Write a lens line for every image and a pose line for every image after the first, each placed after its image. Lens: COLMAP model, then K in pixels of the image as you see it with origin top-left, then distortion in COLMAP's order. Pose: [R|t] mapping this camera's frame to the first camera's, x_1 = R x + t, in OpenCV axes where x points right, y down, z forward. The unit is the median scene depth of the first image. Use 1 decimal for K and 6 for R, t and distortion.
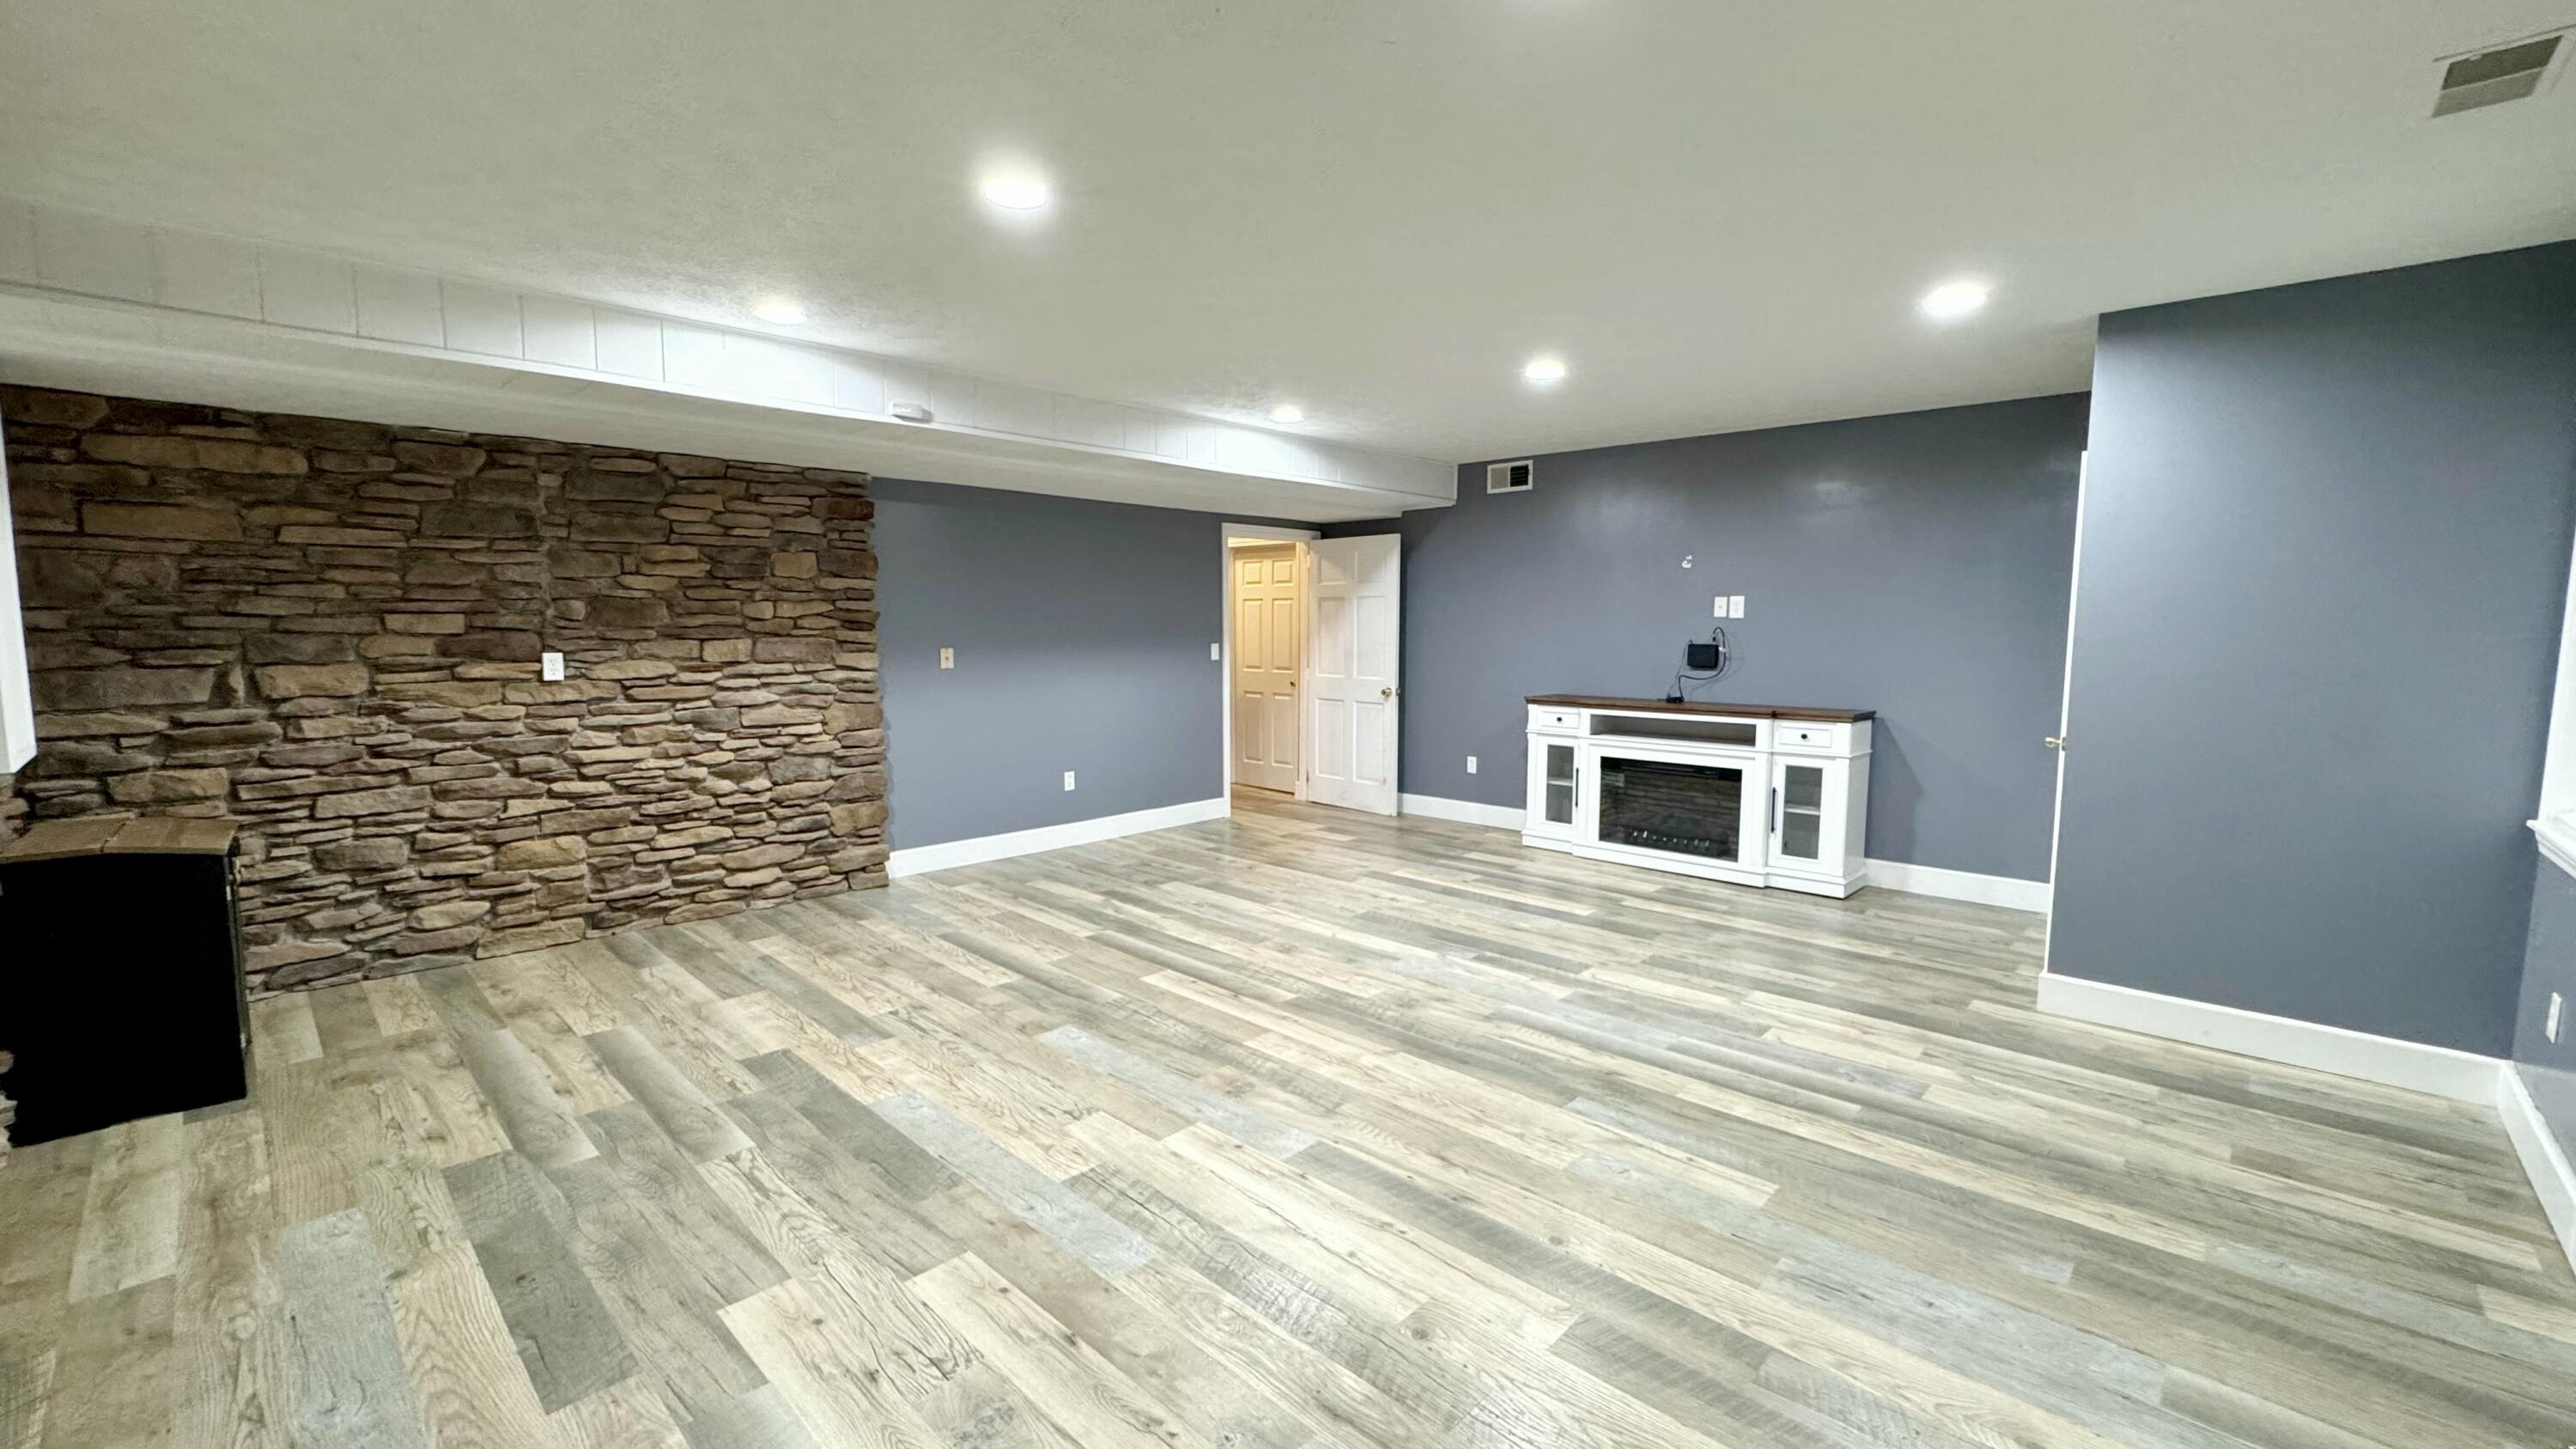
lens RADIAL K [[1028.1, 0, 1290.7], [0, 1028.1, 724.9], [0, 0, 1]] dist [-0.007143, -0.001303]
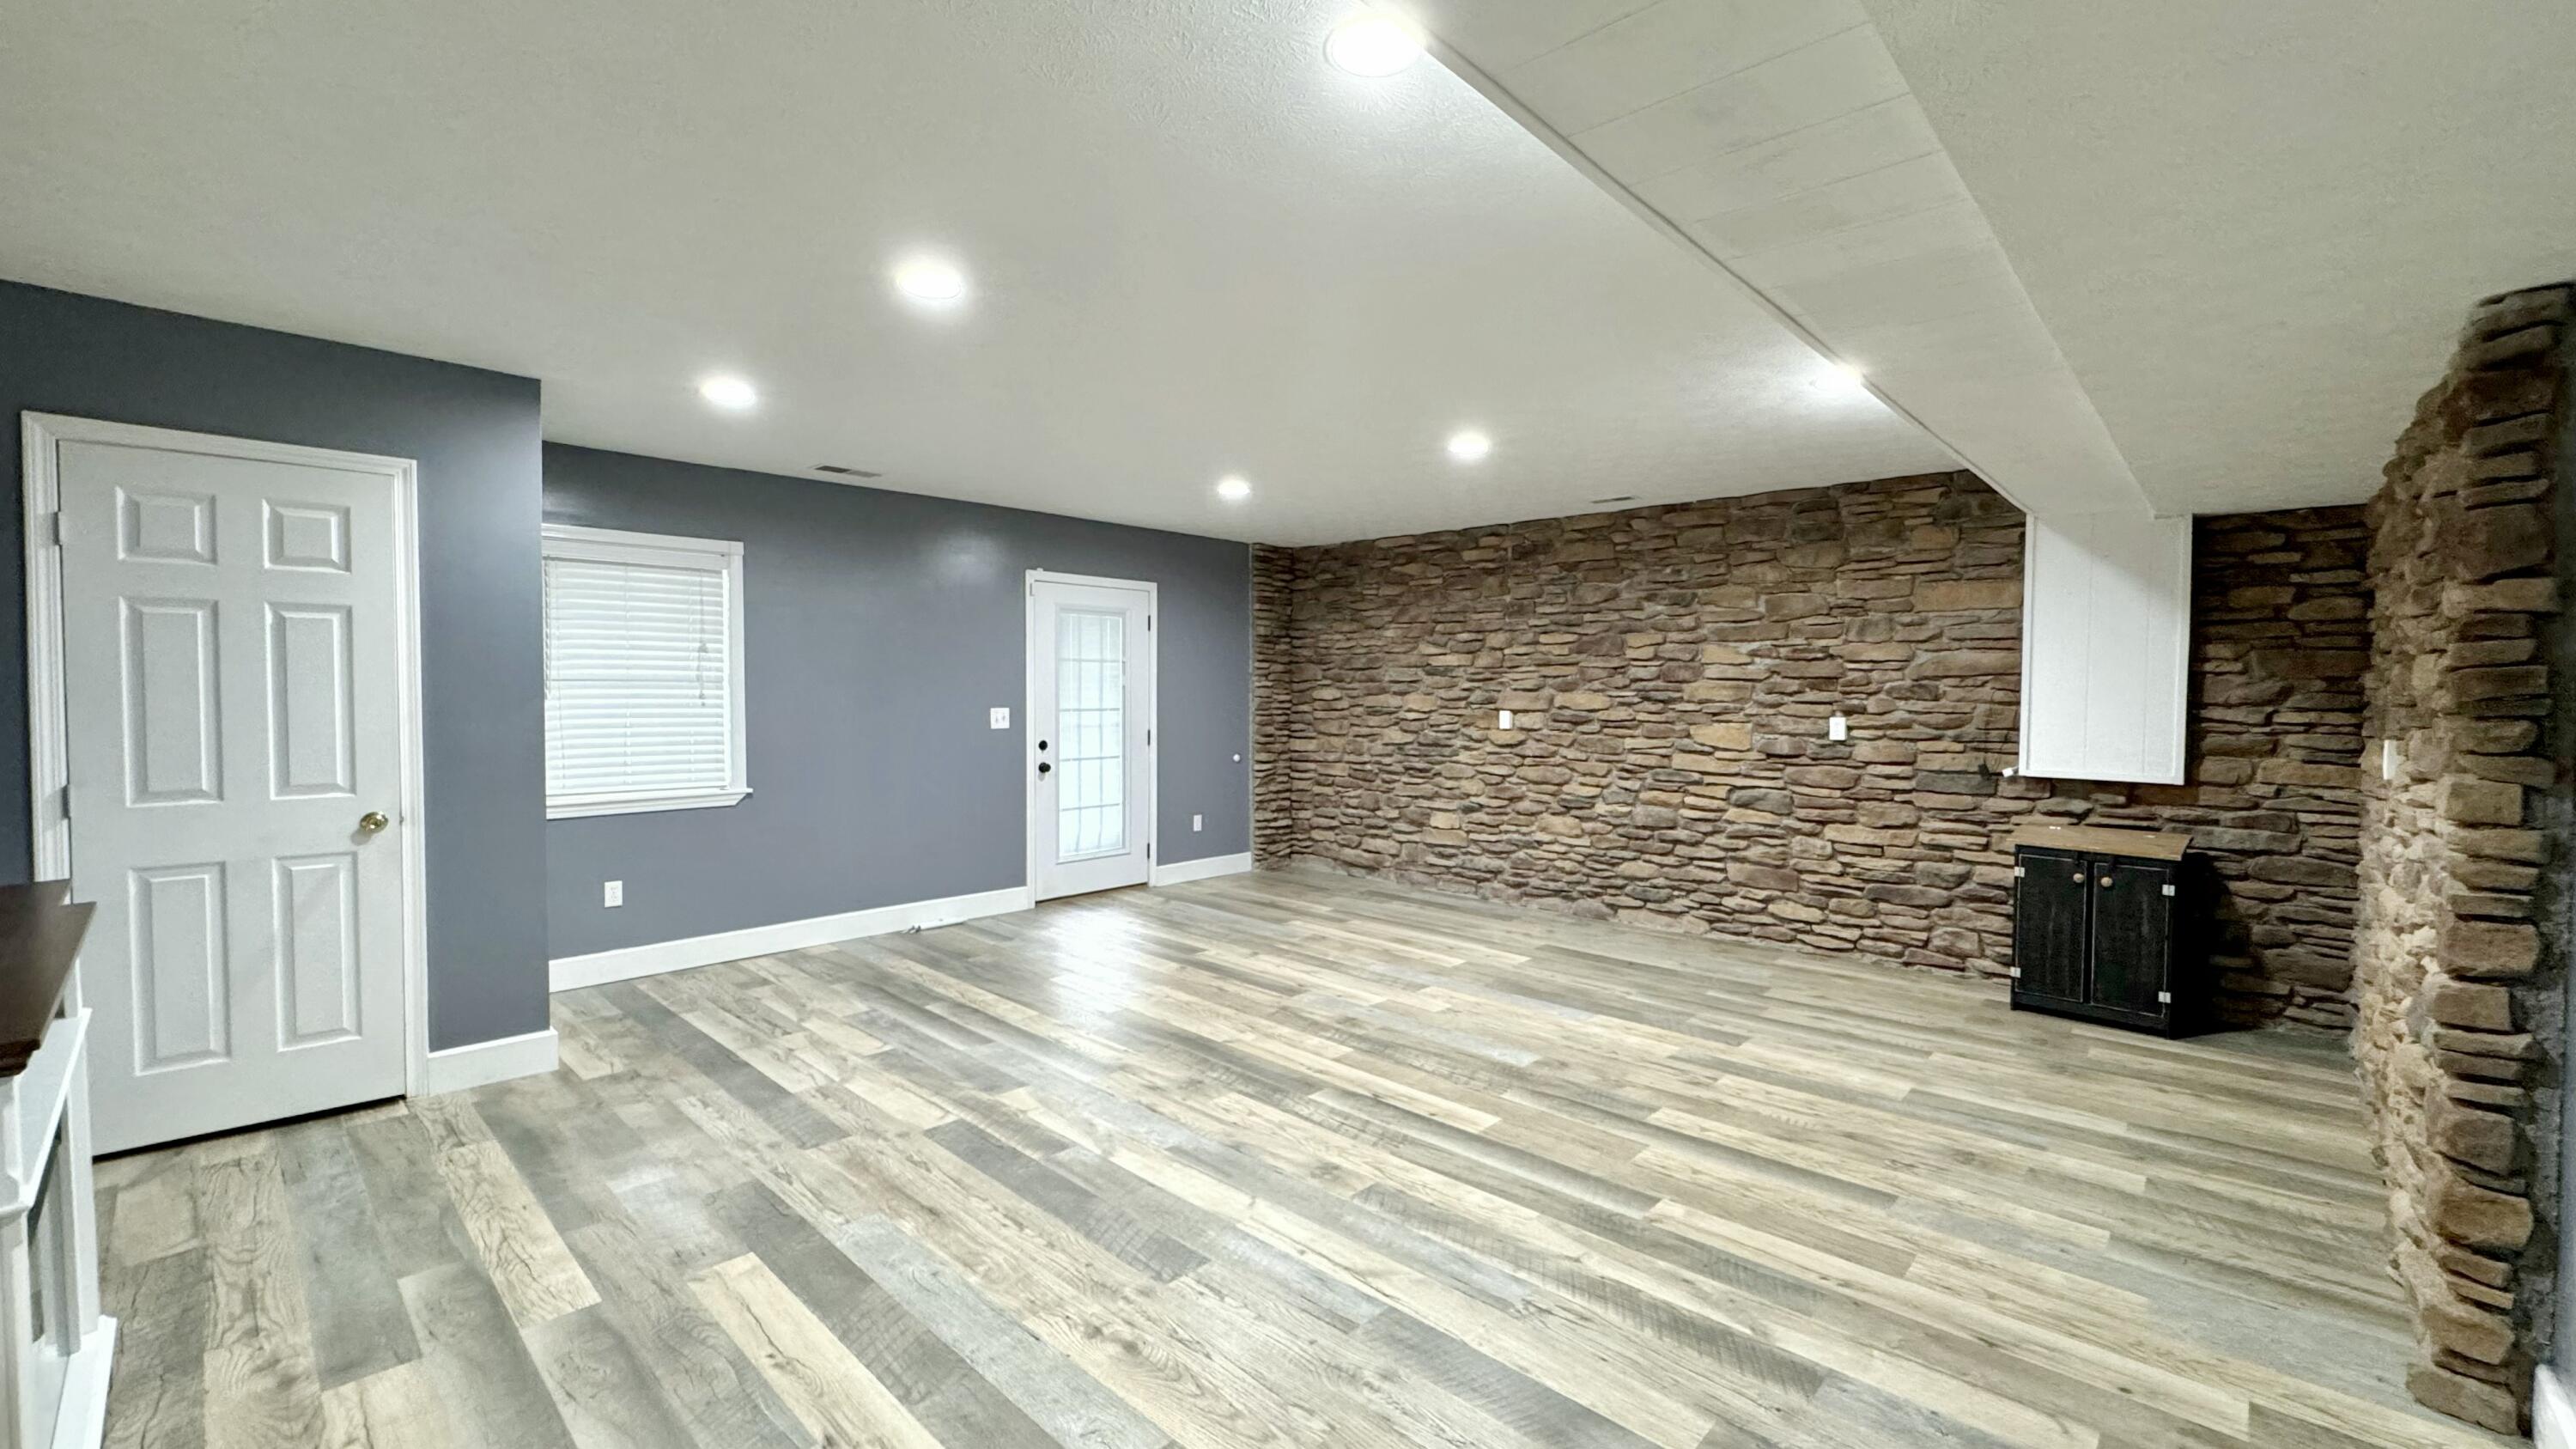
lens RADIAL K [[1028.1, 0, 1287.0], [0, 1028.1, 723.9], [0, 0, 1]] dist [-0.007143, -0.001303]
pose [[-0.999940, -0.010232, -0.003842, 0.032966], [-0.010664, 0.990416, 0.137702, -0.187346], [0.002396, 0.137735, -0.990466, 1.868196]]
